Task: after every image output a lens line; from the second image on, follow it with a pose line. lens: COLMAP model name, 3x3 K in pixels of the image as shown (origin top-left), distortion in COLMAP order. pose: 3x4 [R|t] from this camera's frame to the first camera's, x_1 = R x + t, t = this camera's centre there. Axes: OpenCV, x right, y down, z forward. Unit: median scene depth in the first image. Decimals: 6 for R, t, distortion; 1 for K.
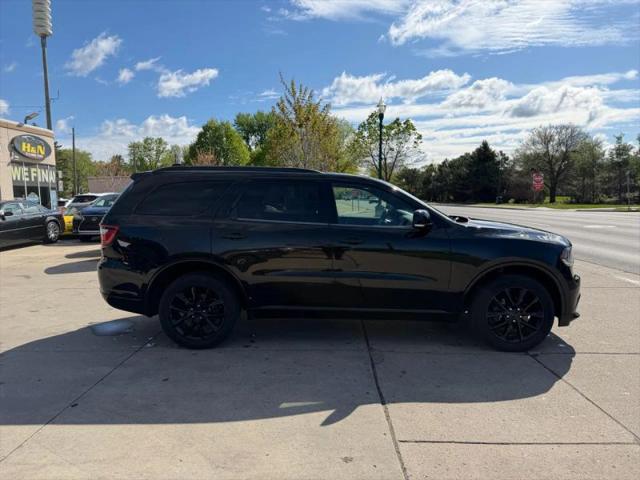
lens RADIAL K [[448.2, 0, 315.2], [0, 448.2, 242.0], [0, 0, 1]] dist [0.027304, -0.036195]
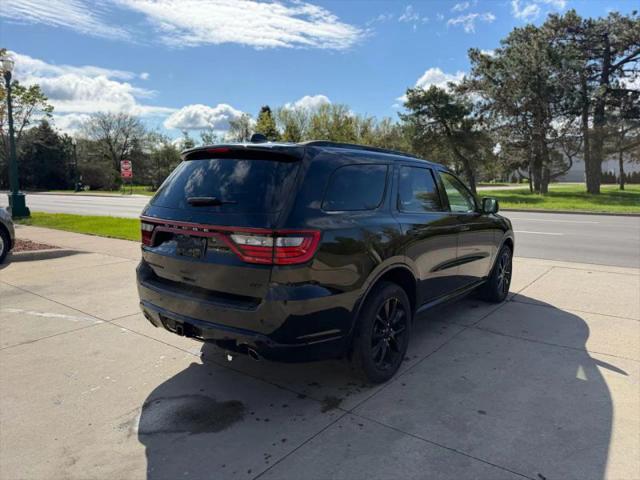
lens RADIAL K [[448.2, 0, 320.0], [0, 448.2, 238.6], [0, 0, 1]] dist [0.027304, -0.036195]
pose [[0.573826, -0.085252, 0.814528, -0.121549], [0.067856, 0.996097, 0.056453, -0.007628], [-0.816161, 0.022876, 0.577371, 0.081569]]
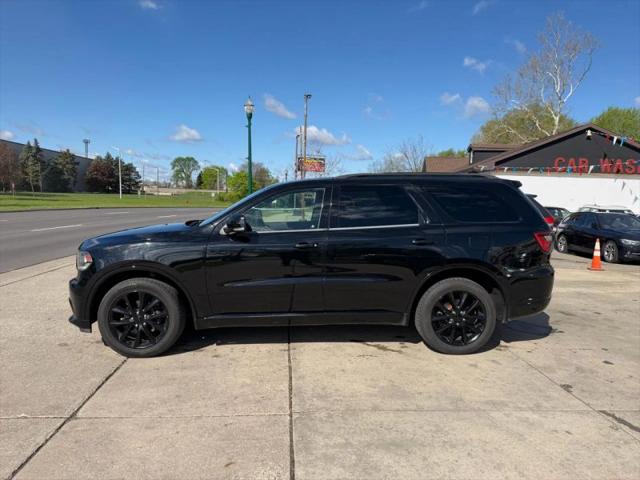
lens RADIAL K [[448.2, 0, 324.0], [0, 448.2, 238.6], [0, 0, 1]] dist [0.027304, -0.036195]
pose [[-0.994662, -0.002334, -0.103163, 0.019642], [-0.022025, 0.981506, 0.190158, -0.031570], [0.100812, 0.191415, -0.976318, 0.297129]]
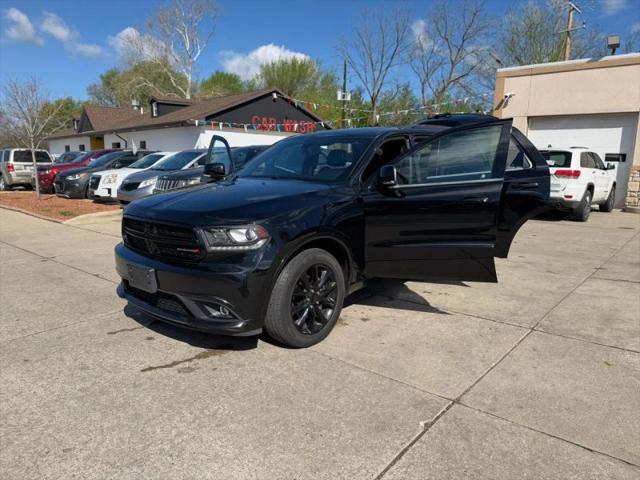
lens RADIAL K [[448.2, 0, 324.9], [0, 448.2, 242.6], [0, 0, 1]] dist [0.027304, -0.036195]
pose [[-0.613789, 0.145047, -0.776032, 0.129809], [-0.083690, 0.965484, 0.246651, -0.022079], [0.785022, 0.216338, -0.580464, 0.233119]]
